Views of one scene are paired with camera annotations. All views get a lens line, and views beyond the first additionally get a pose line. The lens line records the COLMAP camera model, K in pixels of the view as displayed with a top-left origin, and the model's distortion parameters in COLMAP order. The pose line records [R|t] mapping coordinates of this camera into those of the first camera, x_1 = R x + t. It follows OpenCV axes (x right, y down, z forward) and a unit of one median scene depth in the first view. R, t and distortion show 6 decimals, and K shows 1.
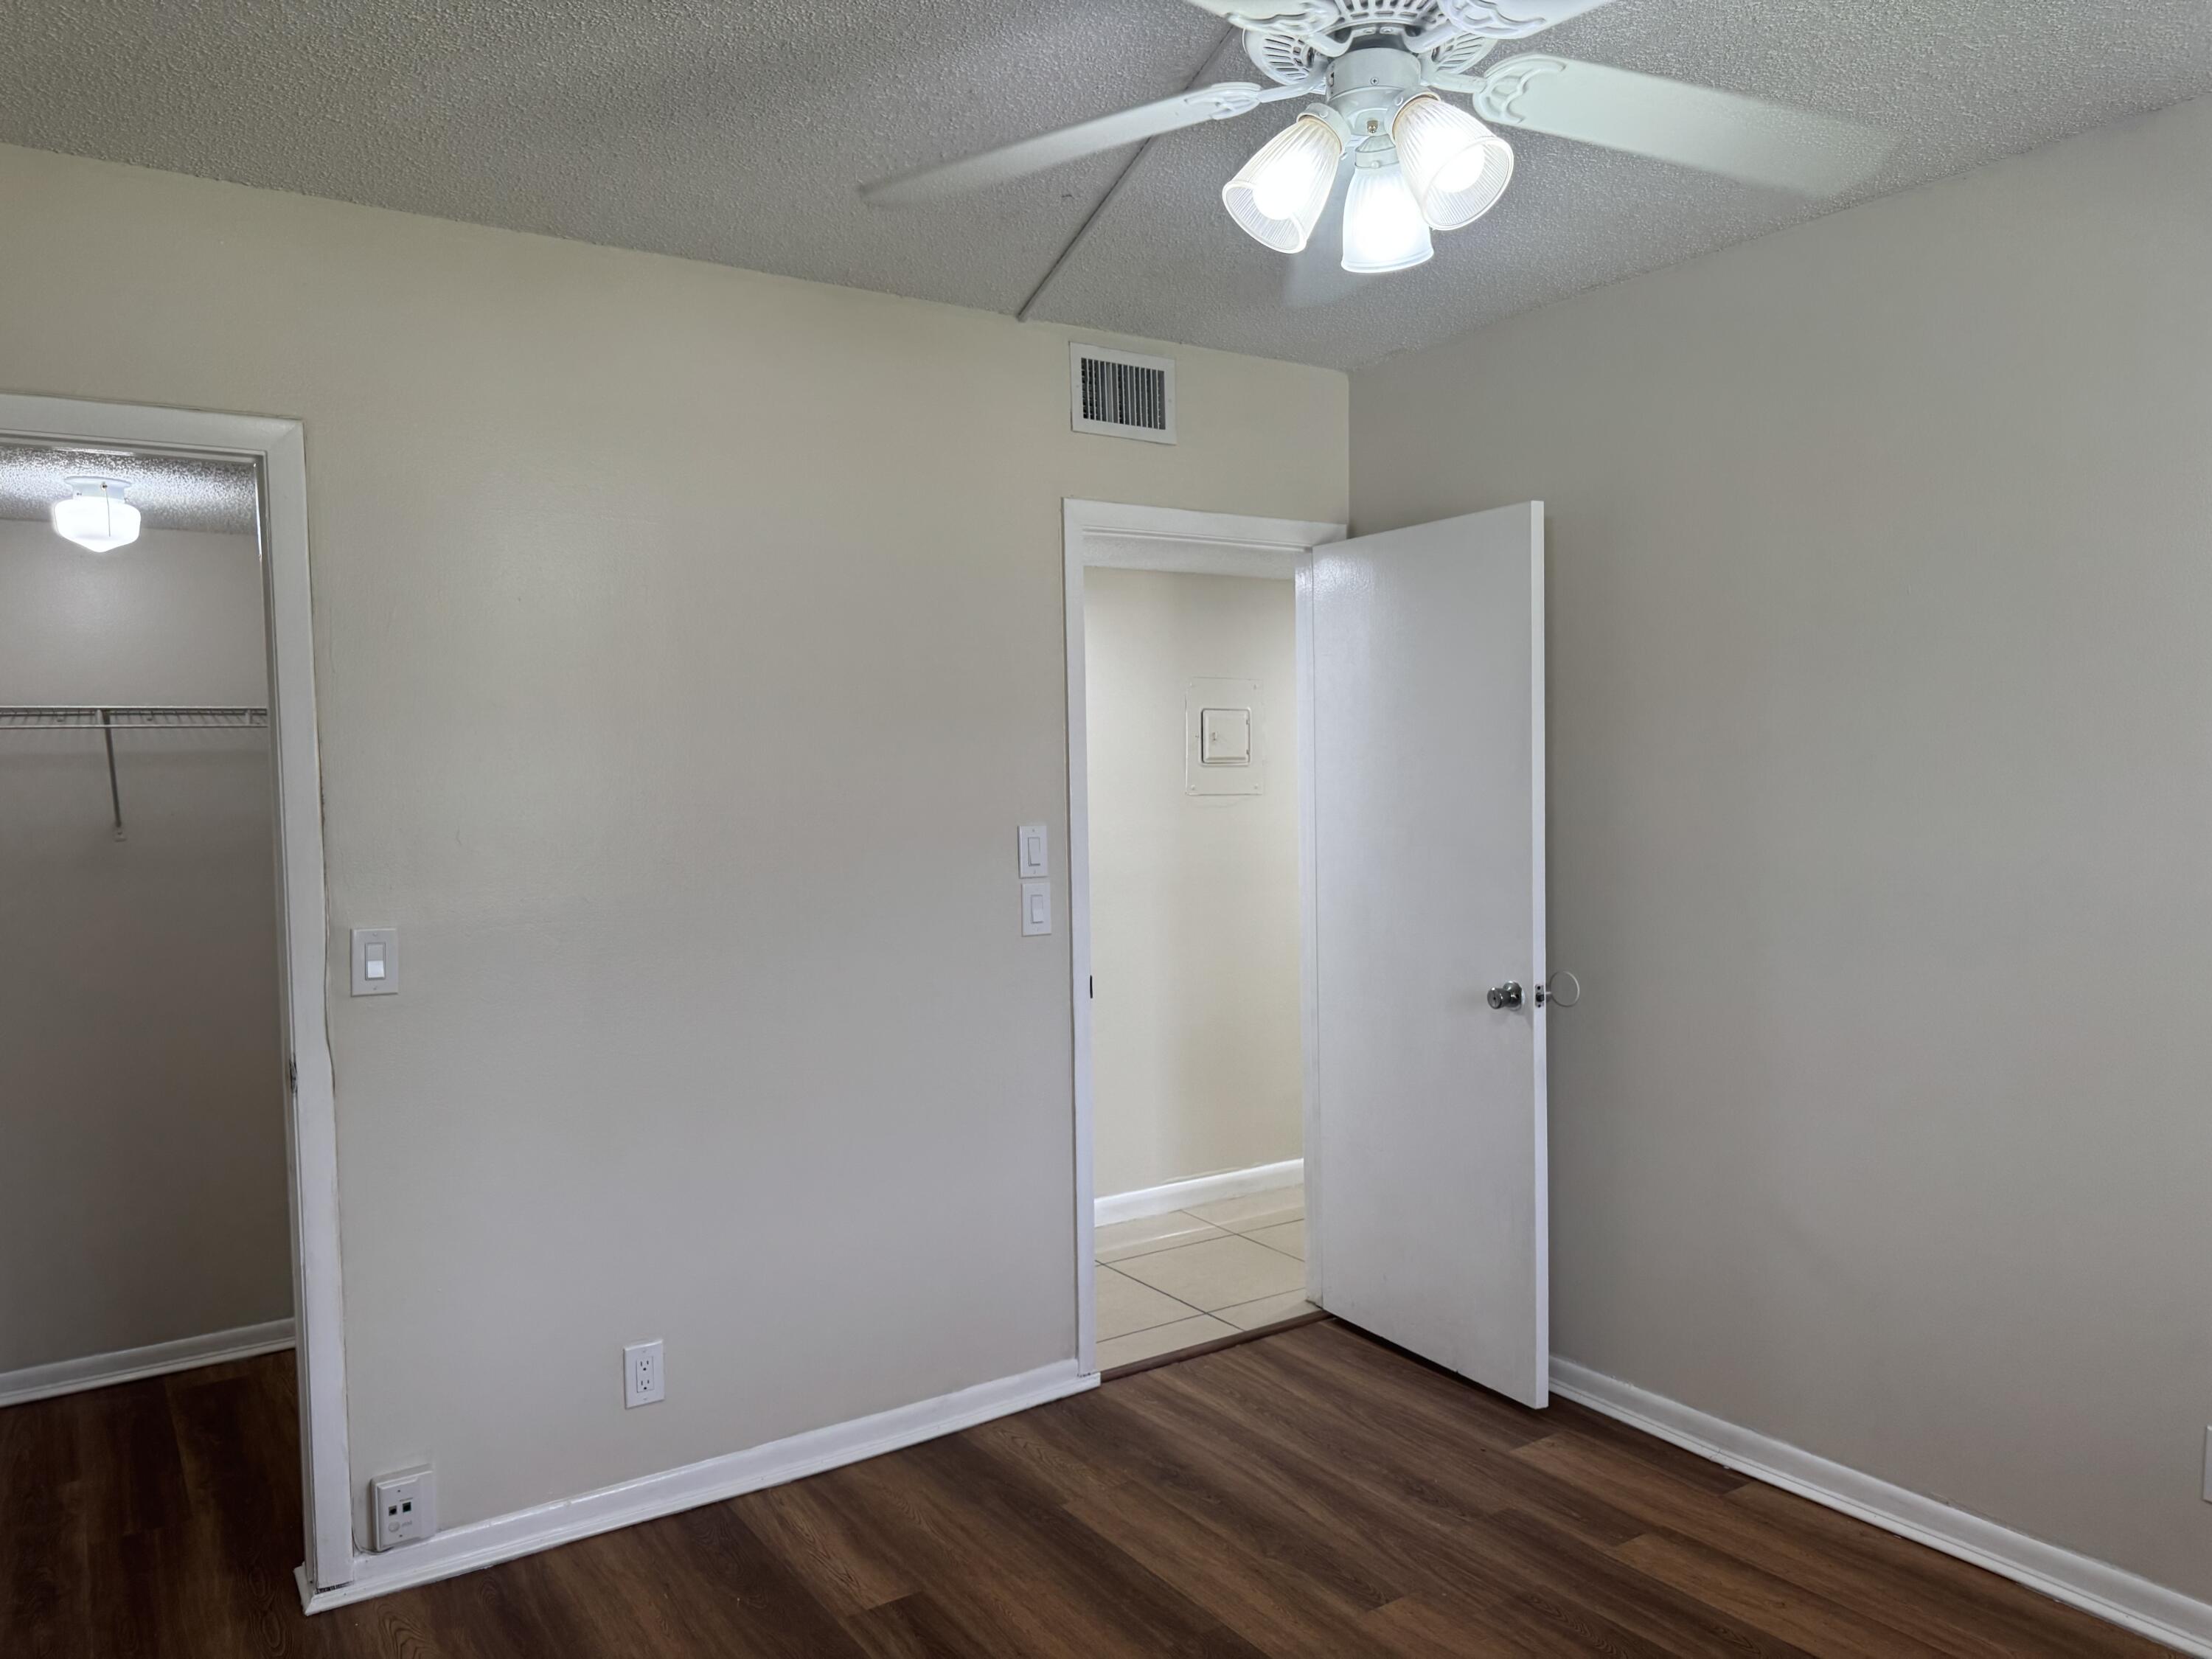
lens RADIAL K [[1570.6, 0, 1110.2], [0, 1570.6, 831.8], [0, 0, 1]] dist [0.044215, -0.036446]
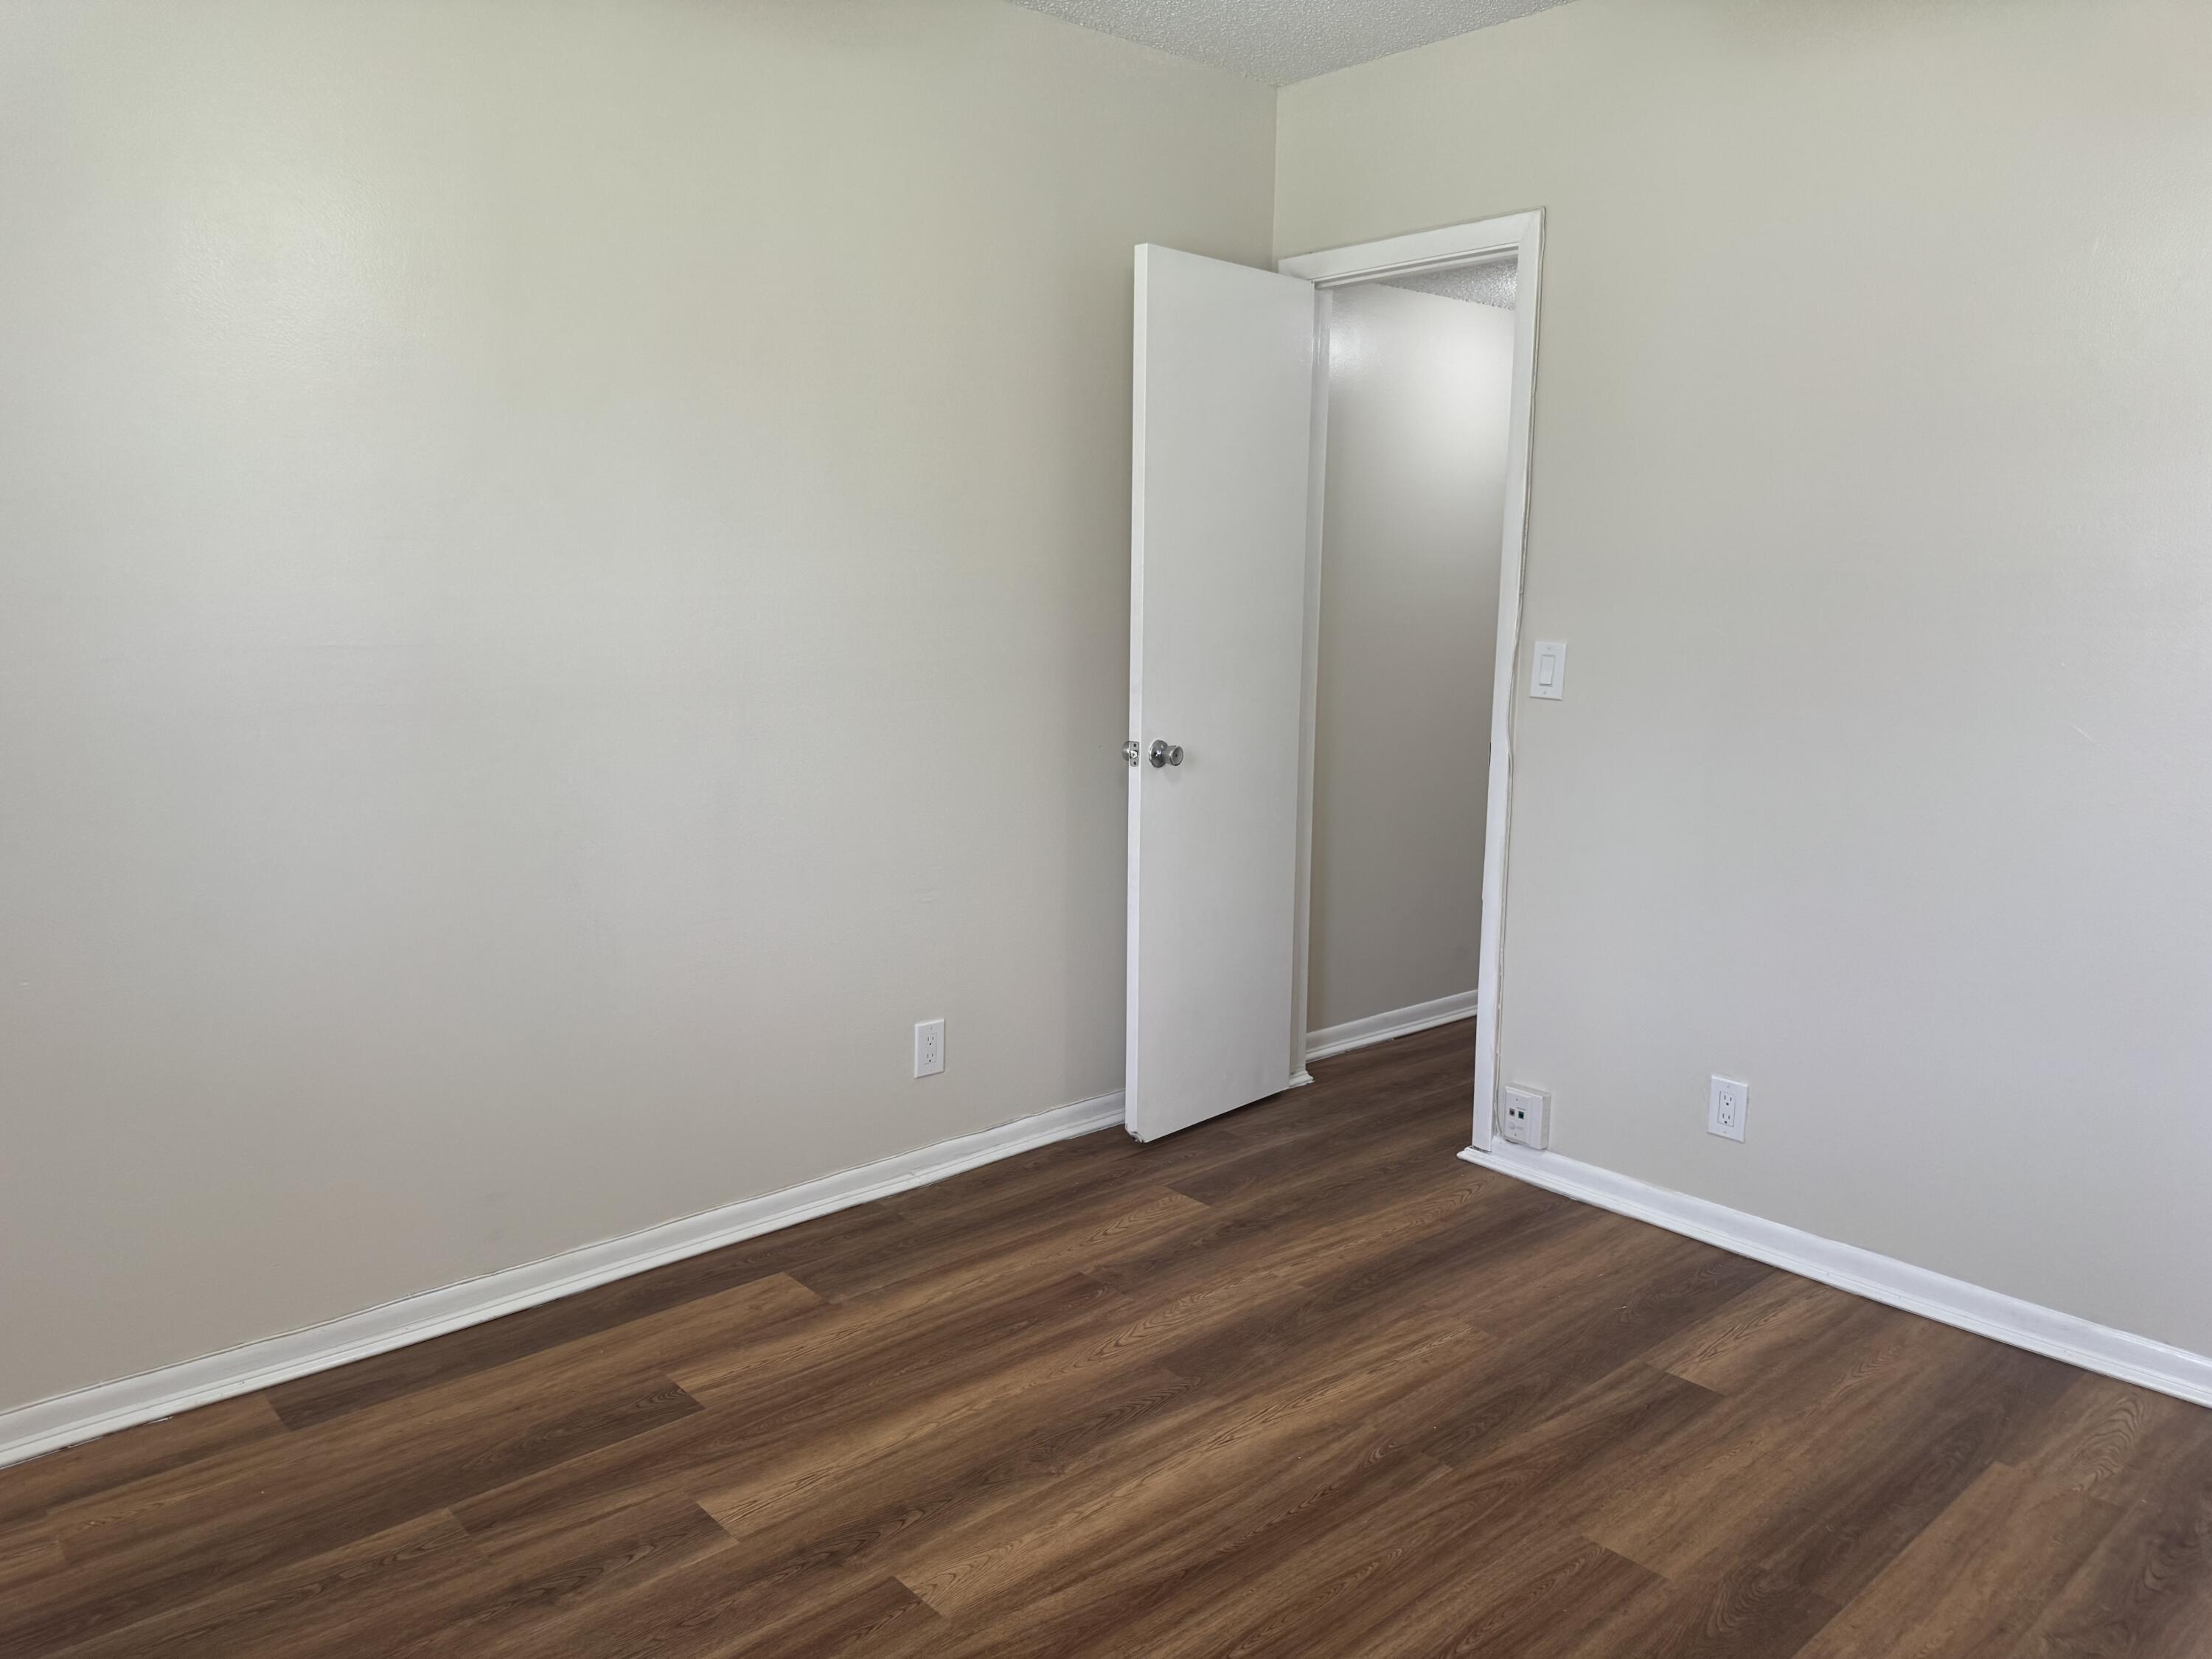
lens RADIAL K [[1570.6, 0, 1104.9], [0, 1570.6, 828.6], [0, 0, 1]] dist [0.044215, -0.036446]
pose [[0.149145, 0.176980, -0.972848, 0.608513], [-0.052435, 0.983884, 0.170949, 0.011896], [0.987424, 0.025515, 0.156022, 0.443159]]
